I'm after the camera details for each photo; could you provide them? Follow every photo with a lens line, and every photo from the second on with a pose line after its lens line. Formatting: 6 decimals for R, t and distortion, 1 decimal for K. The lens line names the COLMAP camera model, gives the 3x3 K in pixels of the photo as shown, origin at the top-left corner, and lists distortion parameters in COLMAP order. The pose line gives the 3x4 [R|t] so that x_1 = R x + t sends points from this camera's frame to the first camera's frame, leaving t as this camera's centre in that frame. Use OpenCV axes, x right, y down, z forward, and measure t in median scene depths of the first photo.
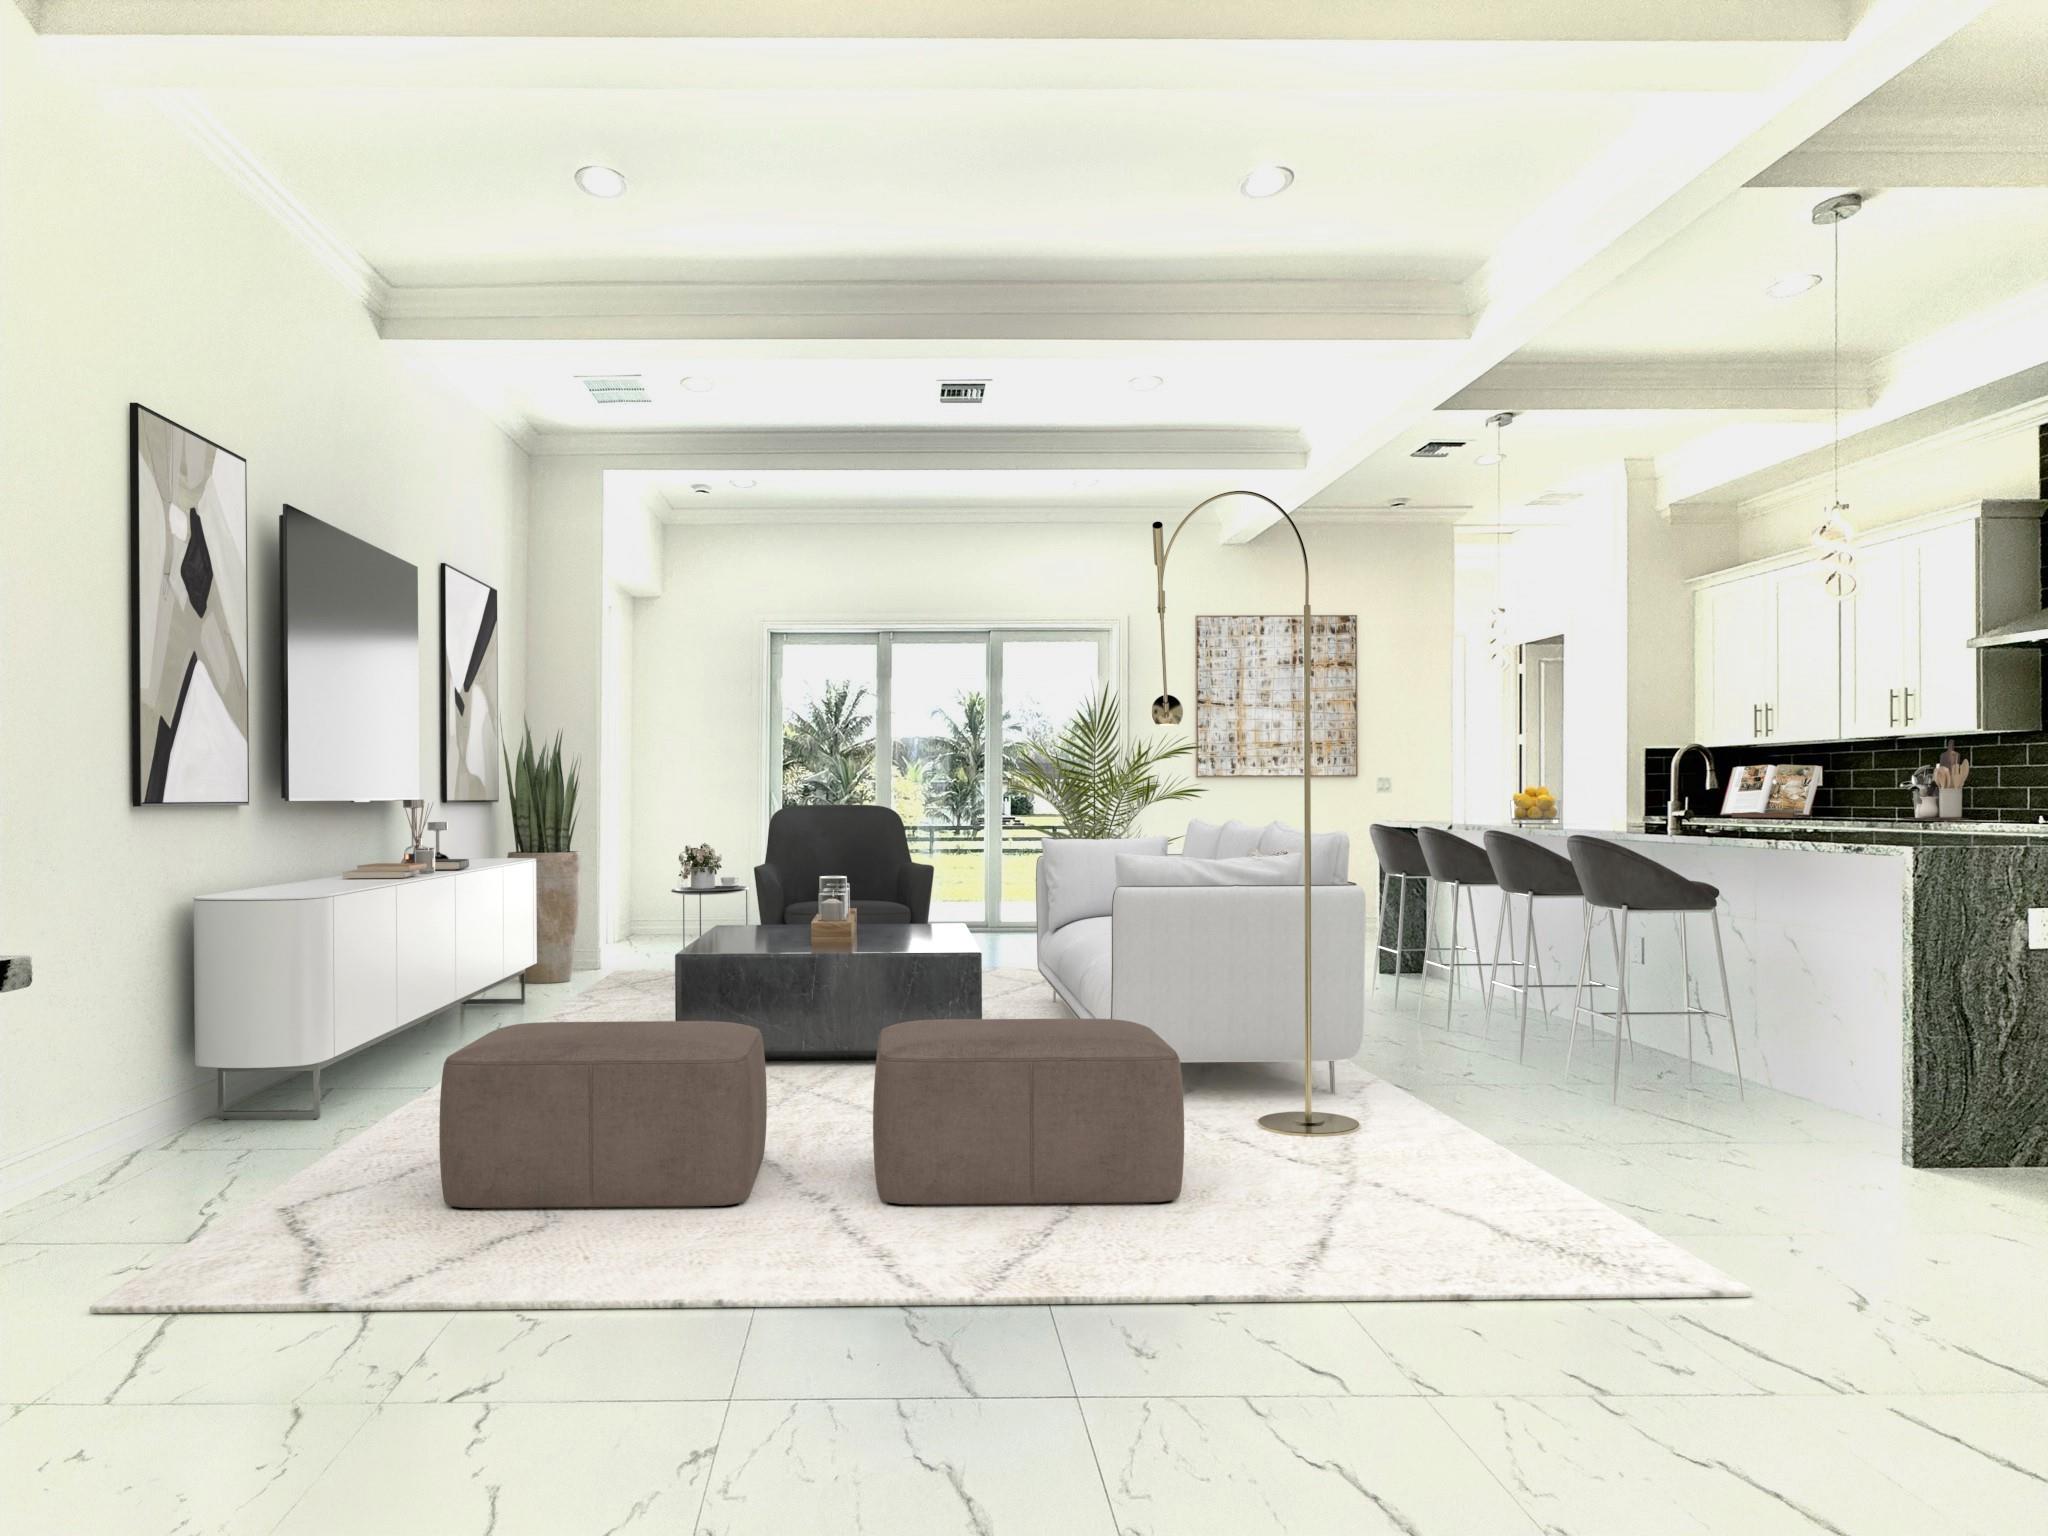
lens RADIAL K [[819.4, 0, 1023.7], [0, 819.4, 783.8], [0, 0, 1]] dist [0.000075, 0.000032]
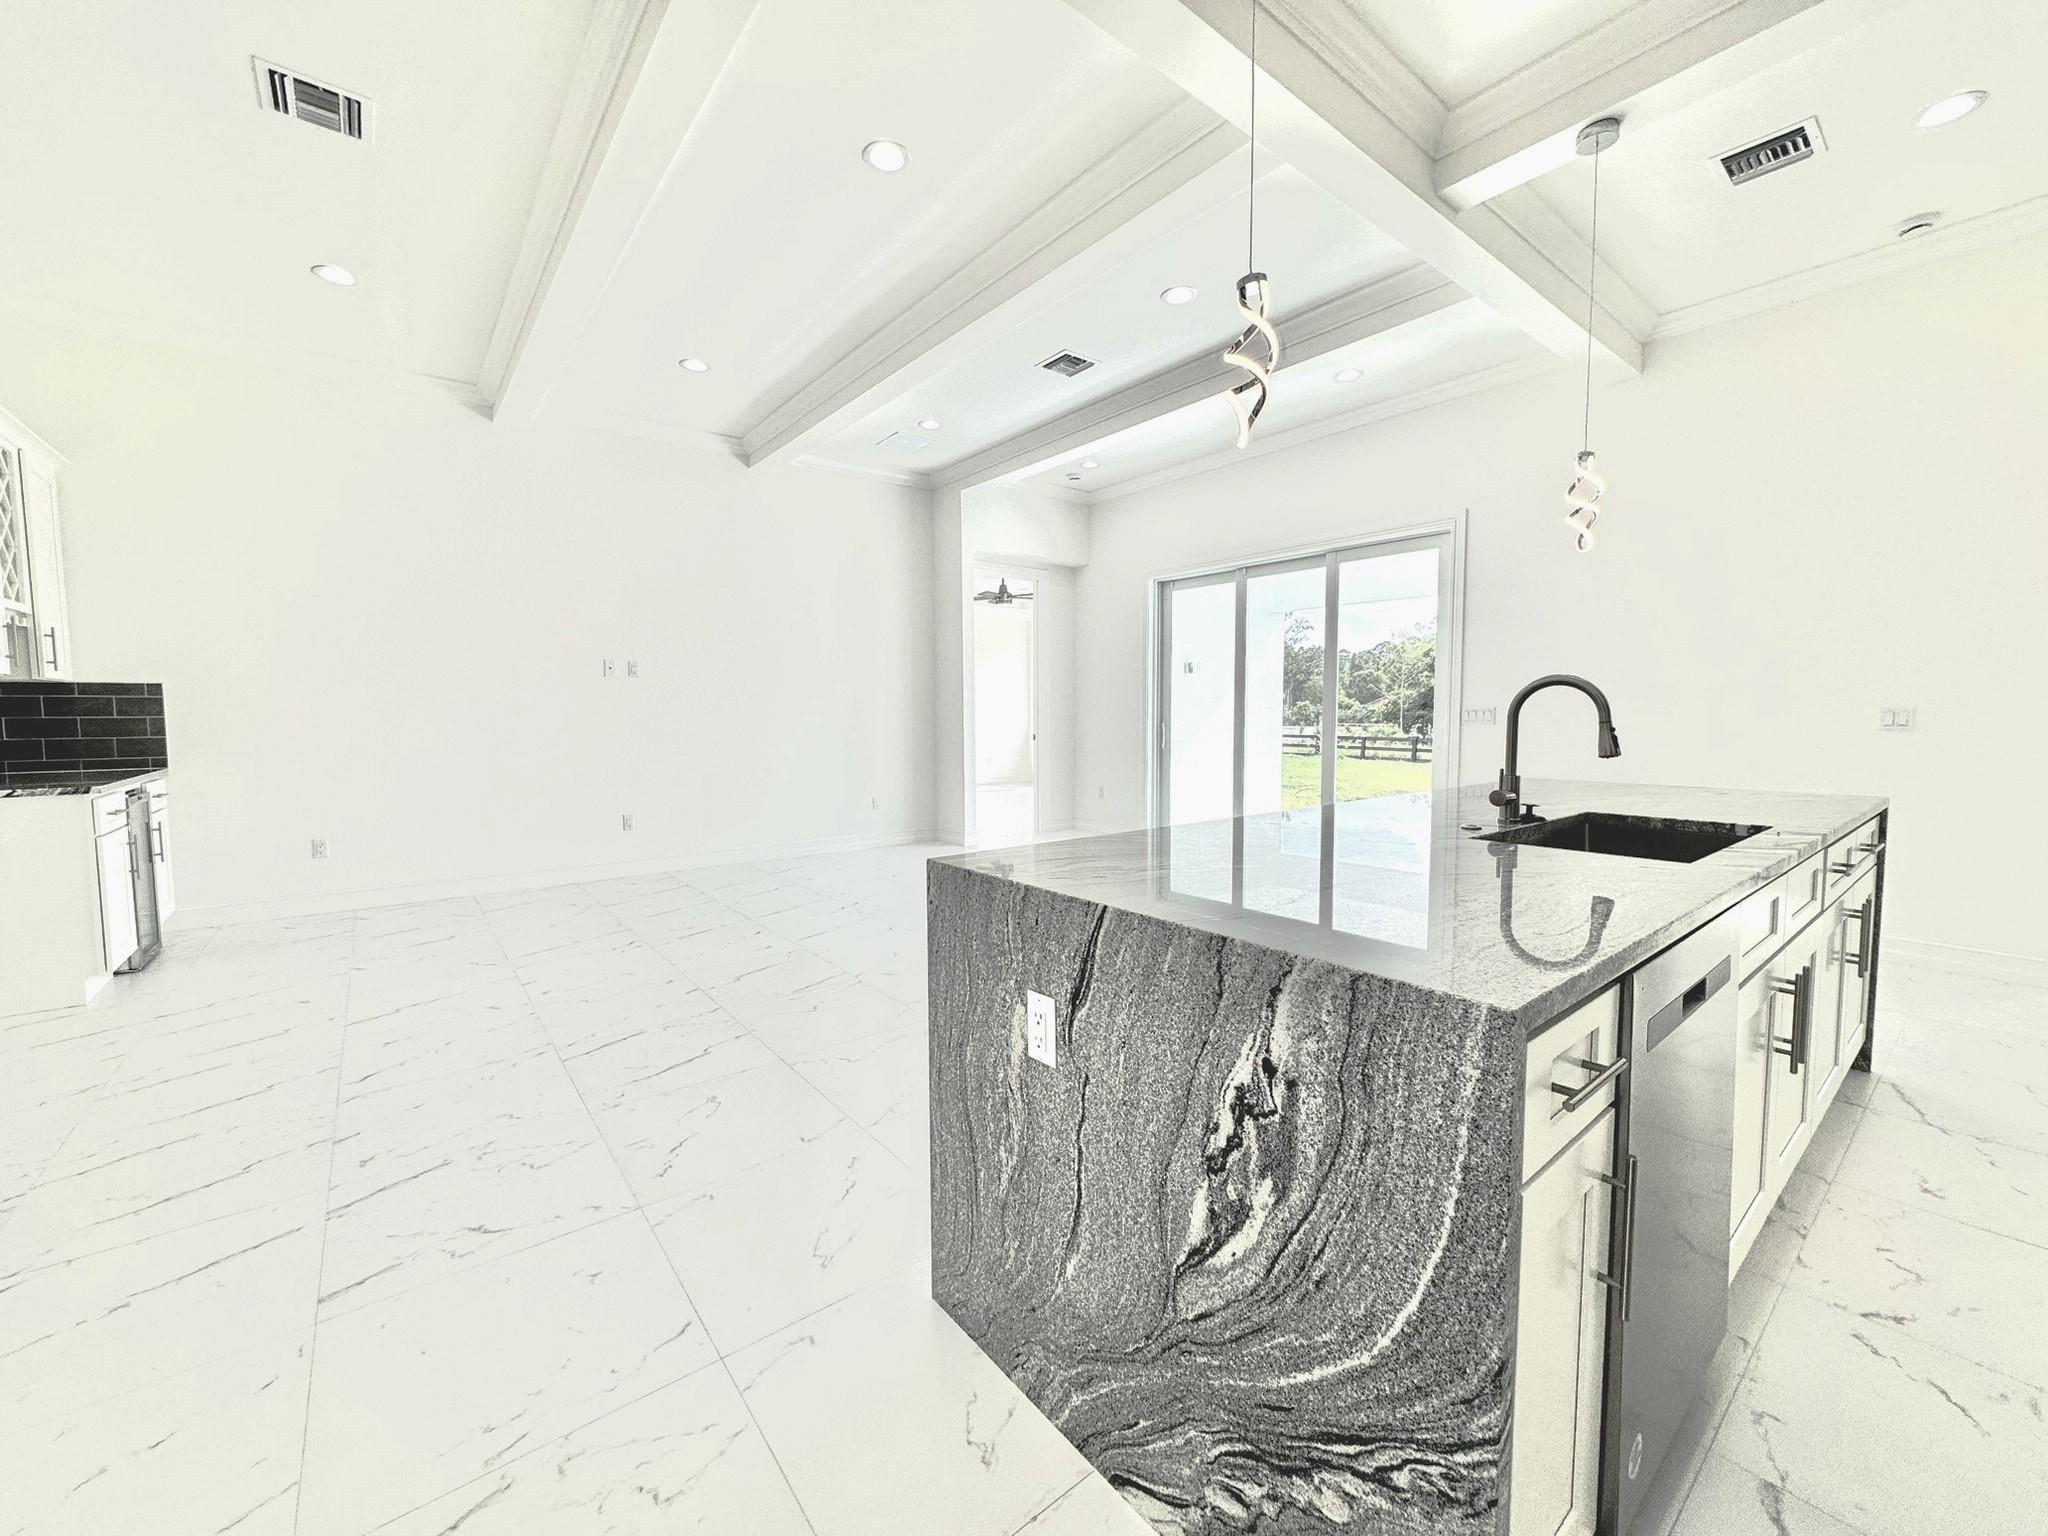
lens RADIAL K [[816.8, 0, 1024.0], [0, 816.8, 768.0], [0, 0, 1]] dist [-0.001139, -0.000060]
pose [[0.615086, 0.054615, -0.786566, 1.680325], [0.000681, 0.997561, 0.069798, -0.049367], [0.788460, -0.043468, 0.613549, 0.640868]]
